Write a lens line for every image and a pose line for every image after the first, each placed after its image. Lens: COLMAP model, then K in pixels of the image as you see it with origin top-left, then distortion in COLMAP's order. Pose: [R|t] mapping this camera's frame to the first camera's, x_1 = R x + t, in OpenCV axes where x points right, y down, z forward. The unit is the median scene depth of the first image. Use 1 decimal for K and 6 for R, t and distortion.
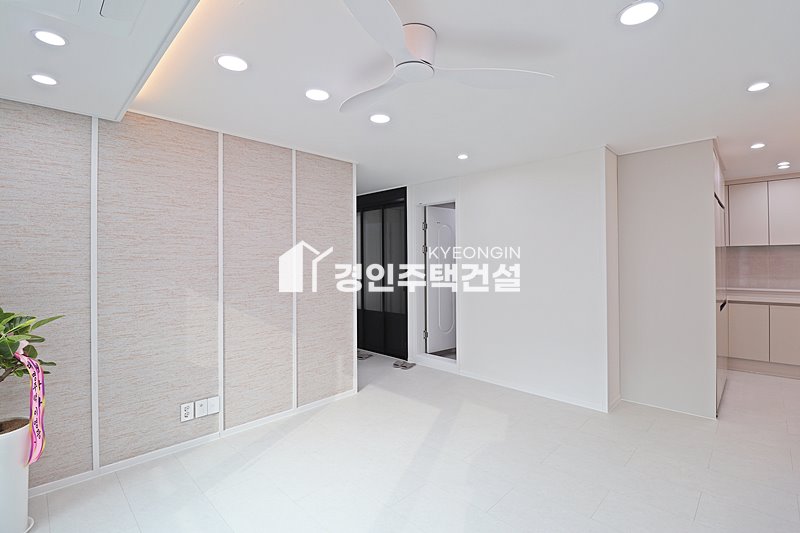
lens RADIAL K [[368.7, 0, 409.9], [0, 368.7, 261.4], [0, 0, 1]] dist [-0.006818, -0.008862]
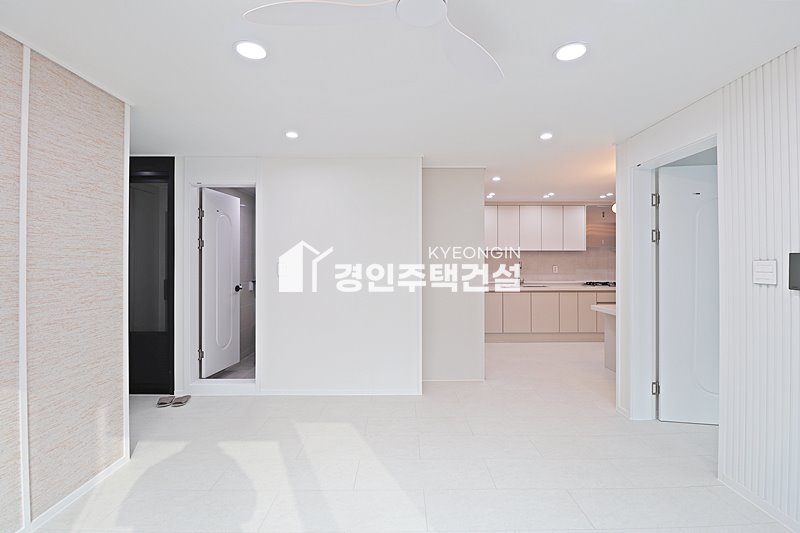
lens RADIAL K [[368.7, 0, 400.7], [0, 368.7, 263.8], [0, 0, 1]] dist [-0.006818, -0.008862]
pose [[0.707307, 0.006514, 0.706876, -0.280312], [-0.008267, 0.999965, -0.000944, 0.009598], [-0.706858, -0.005176, 0.707337, 0.227527]]
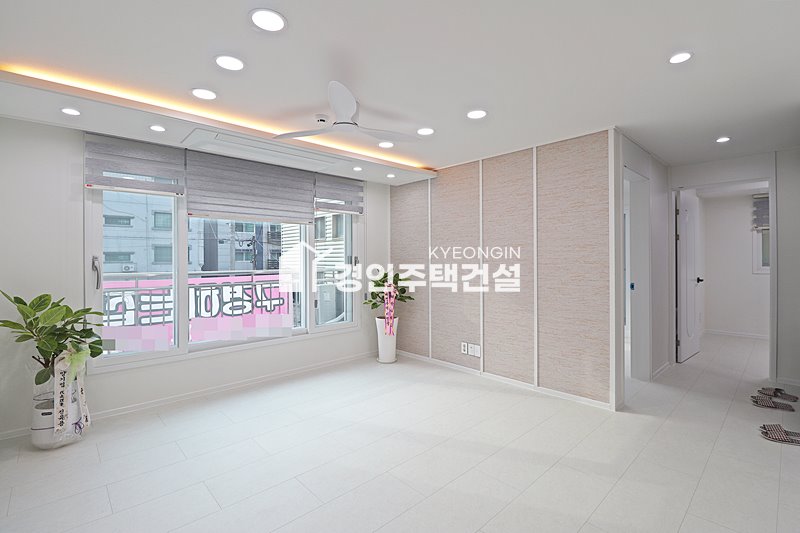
lens RADIAL K [[368.7, 0, 405.6], [0, 368.7, 258.5], [0, 0, 1]] dist [-0.006818, -0.008862]
pose [[-0.038990, 0.007883, -0.999209, 0.735170], [0.006664, 0.999949, 0.007629, 0.011797], [0.999217, -0.006362, -0.039041, 0.617798]]
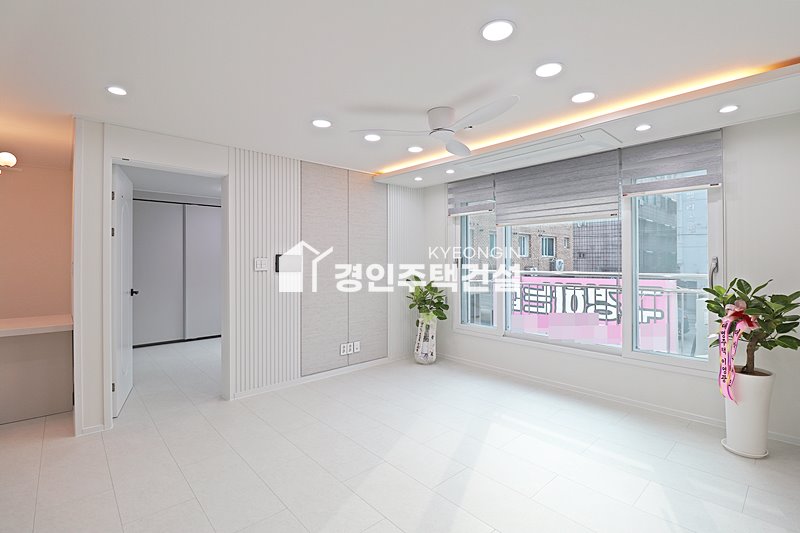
lens RADIAL K [[368.7, 0, 398.2], [0, 368.7, 256.7], [0, 0, 1]] dist [-0.006818, -0.008862]
pose [[-0.997749, 0.013248, 0.065739, 0.052531], [0.012583, 0.999866, -0.010513, 0.012972], [-0.065870, -0.009662, -0.997781, 1.231426]]
